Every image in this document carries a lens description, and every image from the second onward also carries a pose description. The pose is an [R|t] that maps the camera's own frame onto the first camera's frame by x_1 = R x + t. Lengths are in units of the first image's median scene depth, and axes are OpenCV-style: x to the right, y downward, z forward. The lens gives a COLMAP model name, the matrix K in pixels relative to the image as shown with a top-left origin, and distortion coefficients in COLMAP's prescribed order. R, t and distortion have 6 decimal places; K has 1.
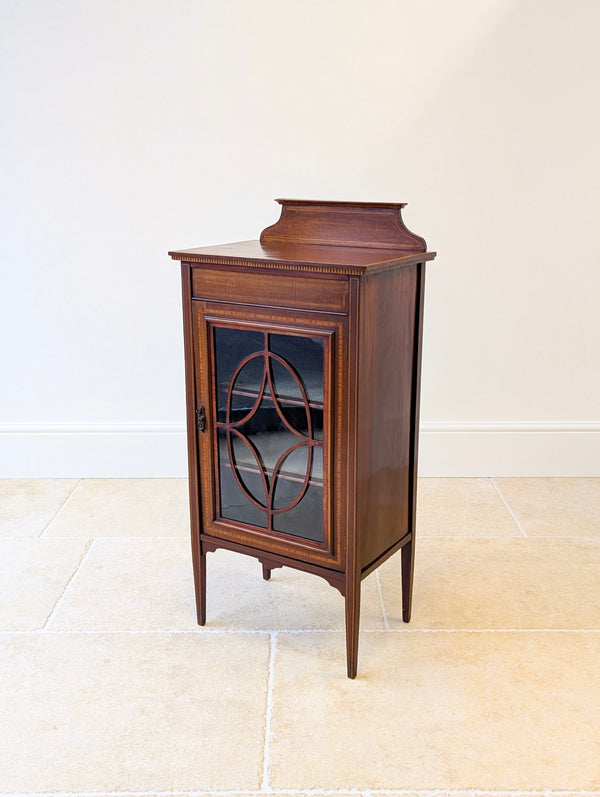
lens RADIAL K [[849.5, 0, 311.5], [0, 849.5, 406.3], [0, 0, 1]] dist [0.040530, 0.000000]
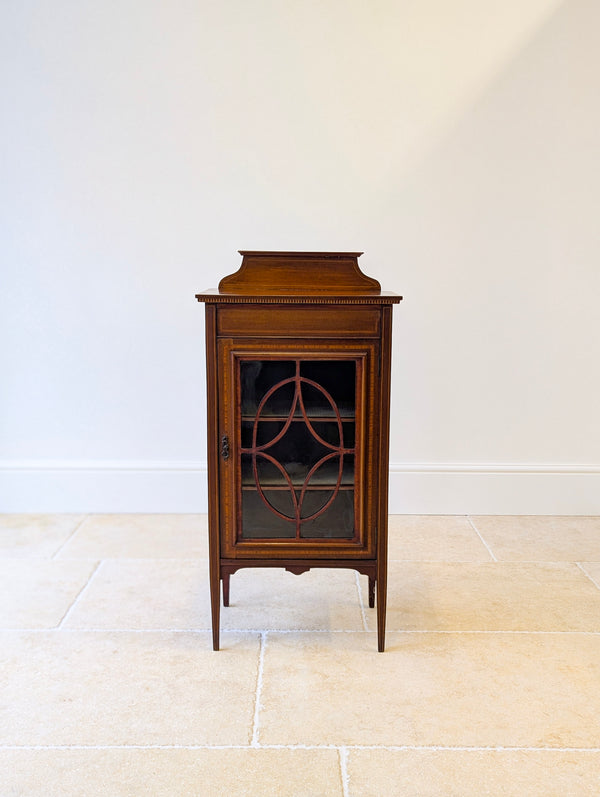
lens RADIAL K [[849.5, 0, 299.5], [0, 849.5, 403.8], [0, 0, 1]] dist [0.040530, 0.000000]
pose [[0.852160, -0.086665, 0.516055, -0.622210], [0.137700, 0.988571, -0.061366, 0.040221], [-0.504838, 0.123354, 0.854355, 0.023931]]
